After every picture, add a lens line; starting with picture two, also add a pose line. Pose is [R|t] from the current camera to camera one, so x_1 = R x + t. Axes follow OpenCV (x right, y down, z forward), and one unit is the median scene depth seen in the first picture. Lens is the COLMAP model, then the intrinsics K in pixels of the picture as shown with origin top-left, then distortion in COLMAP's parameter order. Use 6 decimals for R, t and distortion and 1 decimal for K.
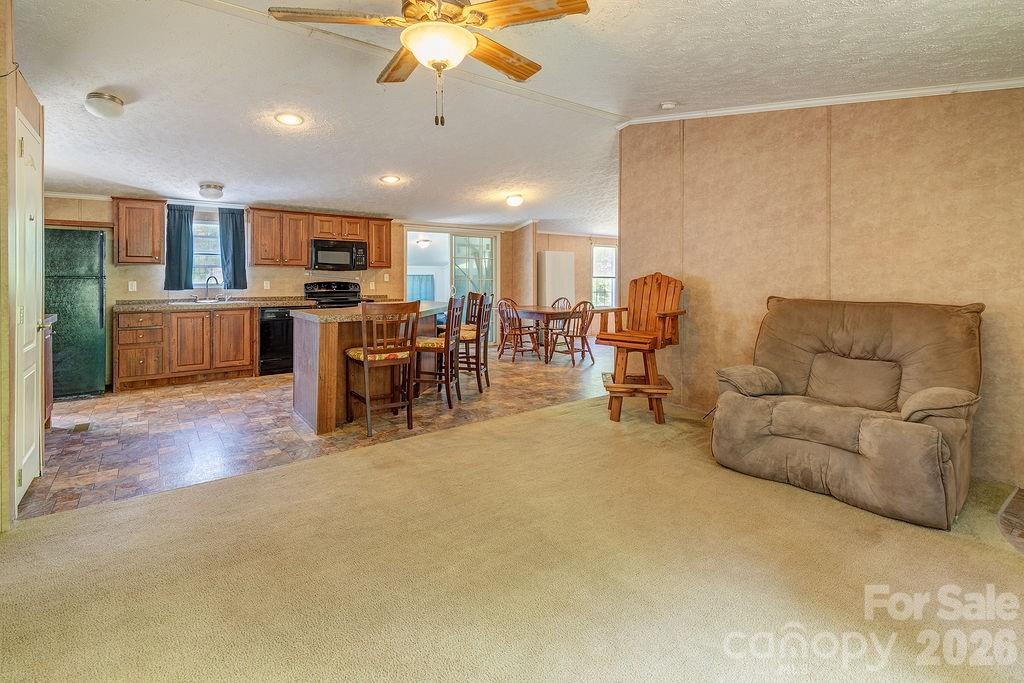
lens RADIAL K [[486.0, 0, 522.1], [0, 486.0, 313.6], [0, 0, 1]] dist [-0.003633, -0.008373]
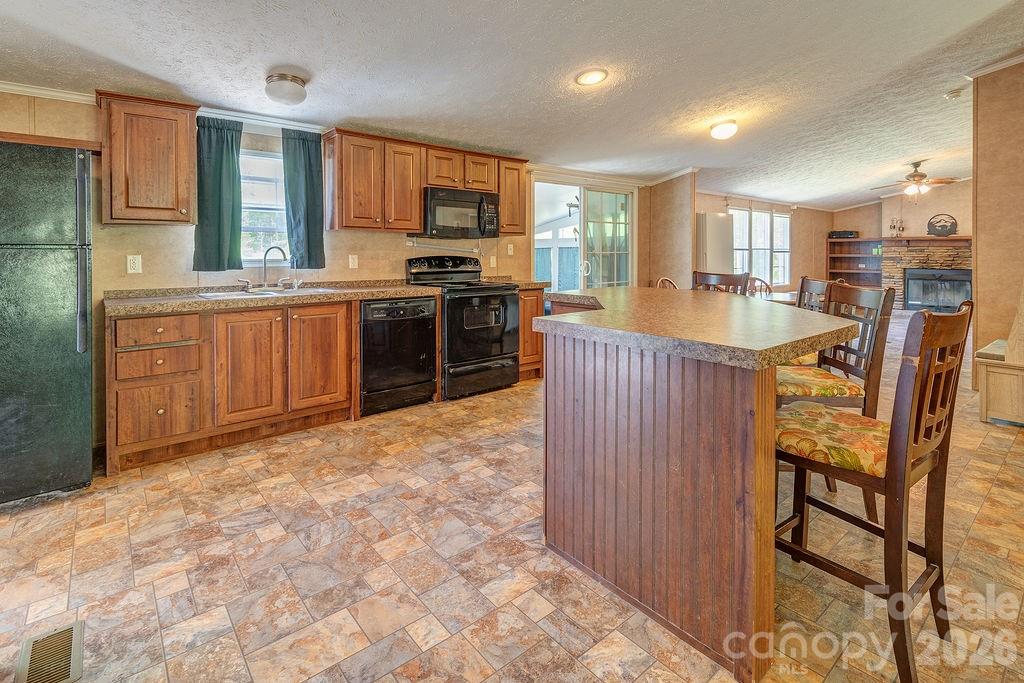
lens RADIAL K [[486.0, 0, 512.5], [0, 486.0, 293.5], [0, 0, 1]] dist [-0.003633, -0.008373]
pose [[0.999155, -0.005713, 0.040696, -0.387863], [0.005226, 0.999913, 0.012073, -0.027121], [-0.040761, -0.011850, 0.999099, 0.420608]]
